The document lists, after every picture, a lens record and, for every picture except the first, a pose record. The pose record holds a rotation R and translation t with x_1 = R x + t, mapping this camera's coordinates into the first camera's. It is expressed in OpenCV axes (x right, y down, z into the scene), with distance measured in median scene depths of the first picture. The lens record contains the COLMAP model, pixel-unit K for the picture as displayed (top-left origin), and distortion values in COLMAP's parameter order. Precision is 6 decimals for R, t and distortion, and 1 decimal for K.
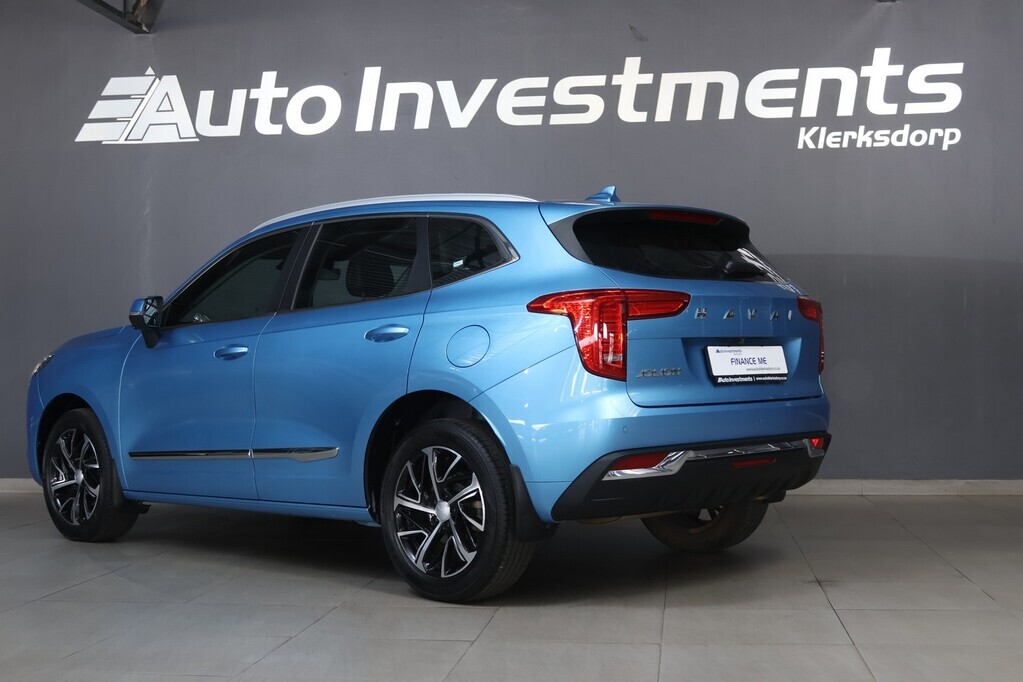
lens RADIAL K [[1340.9, 0, 503.6], [0, 1340.9, 345.4], [0, 0, 1]] dist [-0.039825, 0.000000]
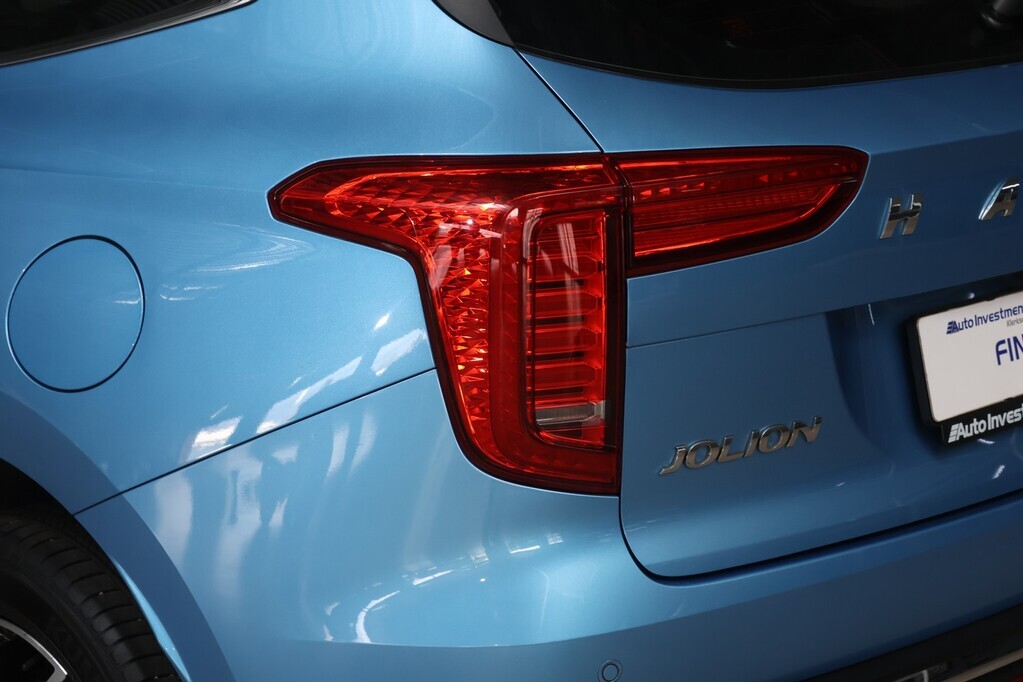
lens RADIAL K [[2389.1, 0, 510.3], [0, 2389.1, 333.6], [0, 0, 1]] dist [0.097714, 0.000000]
pose [[0.999946, 0.010332, -0.001166, 0.063189], [-0.009795, 0.973732, 0.227484, -0.107173], [0.003486, -0.227461, 0.973781, 0.481186]]
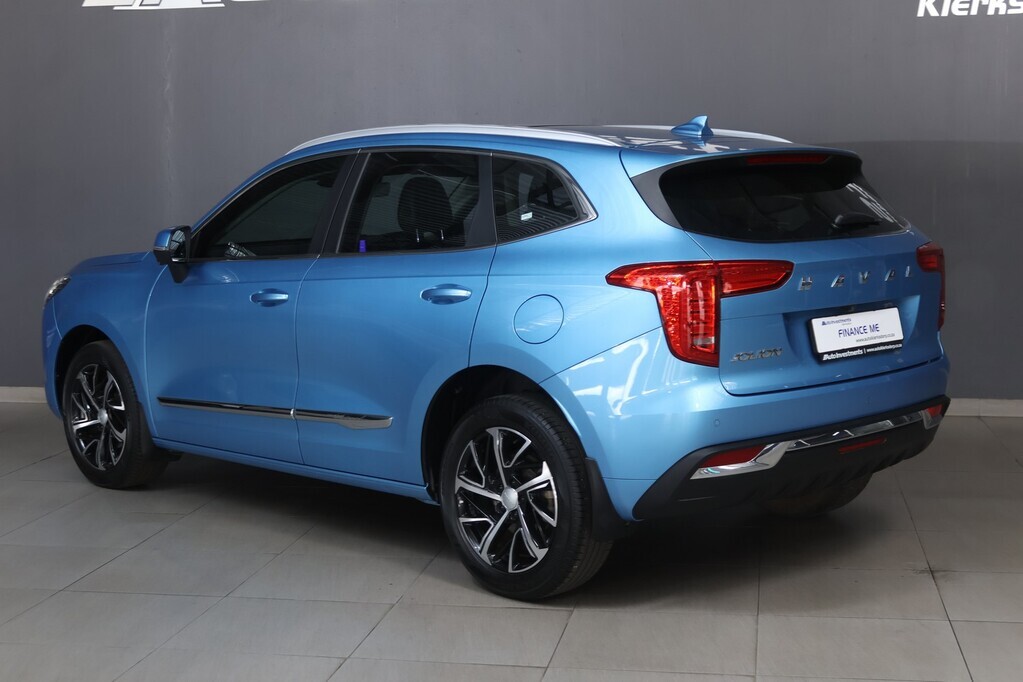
lens RADIAL K [[1497.3, 0, 513.9], [0, 1497.3, 335.1], [0, 0, 1]] dist [-0.007700, 0.000000]
pose [[0.999362, 0.001835, -0.035660, -0.007219], [0.002645, 0.992130, 0.125186, -0.107282], [0.035609, -0.125201, 0.991492, 0.022229]]
